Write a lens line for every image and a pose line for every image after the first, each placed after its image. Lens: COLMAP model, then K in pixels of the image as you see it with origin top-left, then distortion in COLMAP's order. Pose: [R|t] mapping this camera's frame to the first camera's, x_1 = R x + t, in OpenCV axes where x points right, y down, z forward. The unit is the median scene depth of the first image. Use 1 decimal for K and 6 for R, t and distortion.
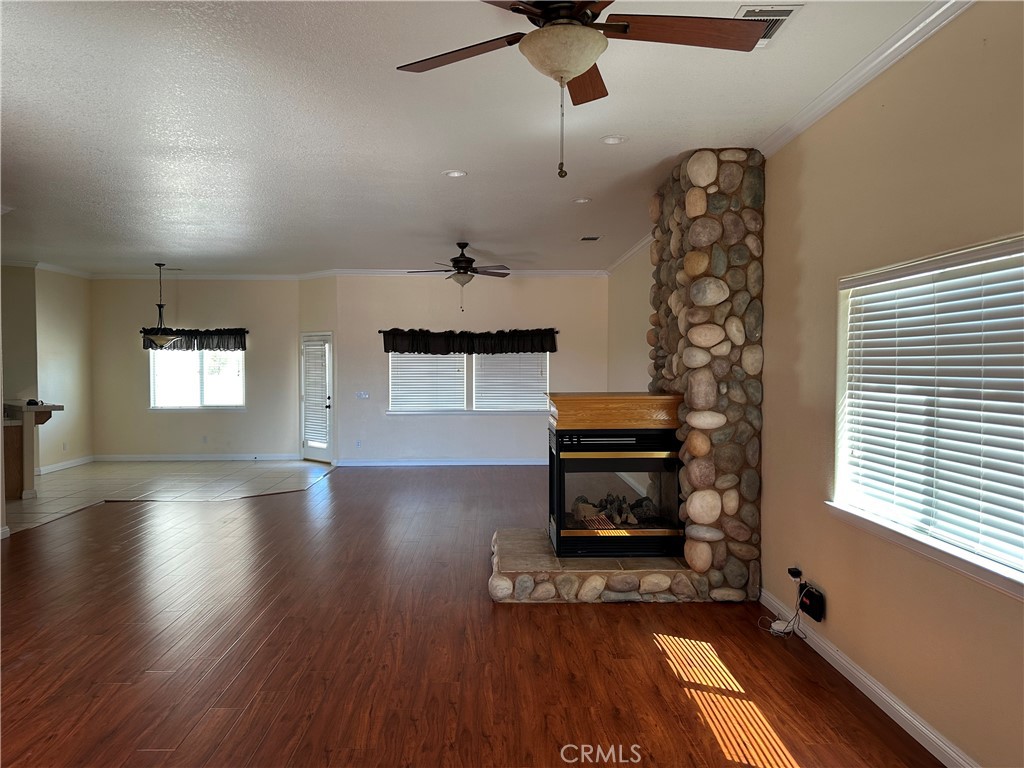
lens RADIAL K [[733.8, 0, 527.1], [0, 733.8, 385.5], [0, 0, 1]] dist [0.008869, -0.006935]
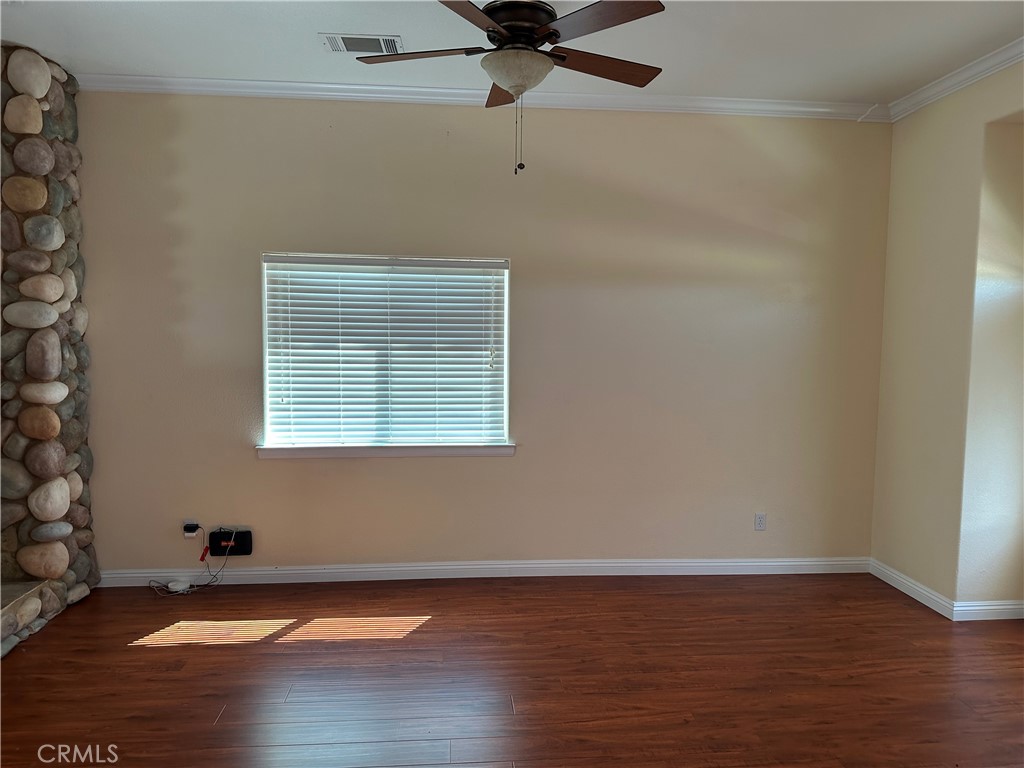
lens RADIAL K [[733.8, 0, 527.1], [0, 733.8, 385.5], [0, 0, 1]] dist [0.008869, -0.006935]
pose [[-0.092089, -0.075143, 0.992911, -0.771725], [0.014187, 0.996948, 0.076764, -0.019761], [-0.995650, 0.021156, -0.090742, 0.693395]]
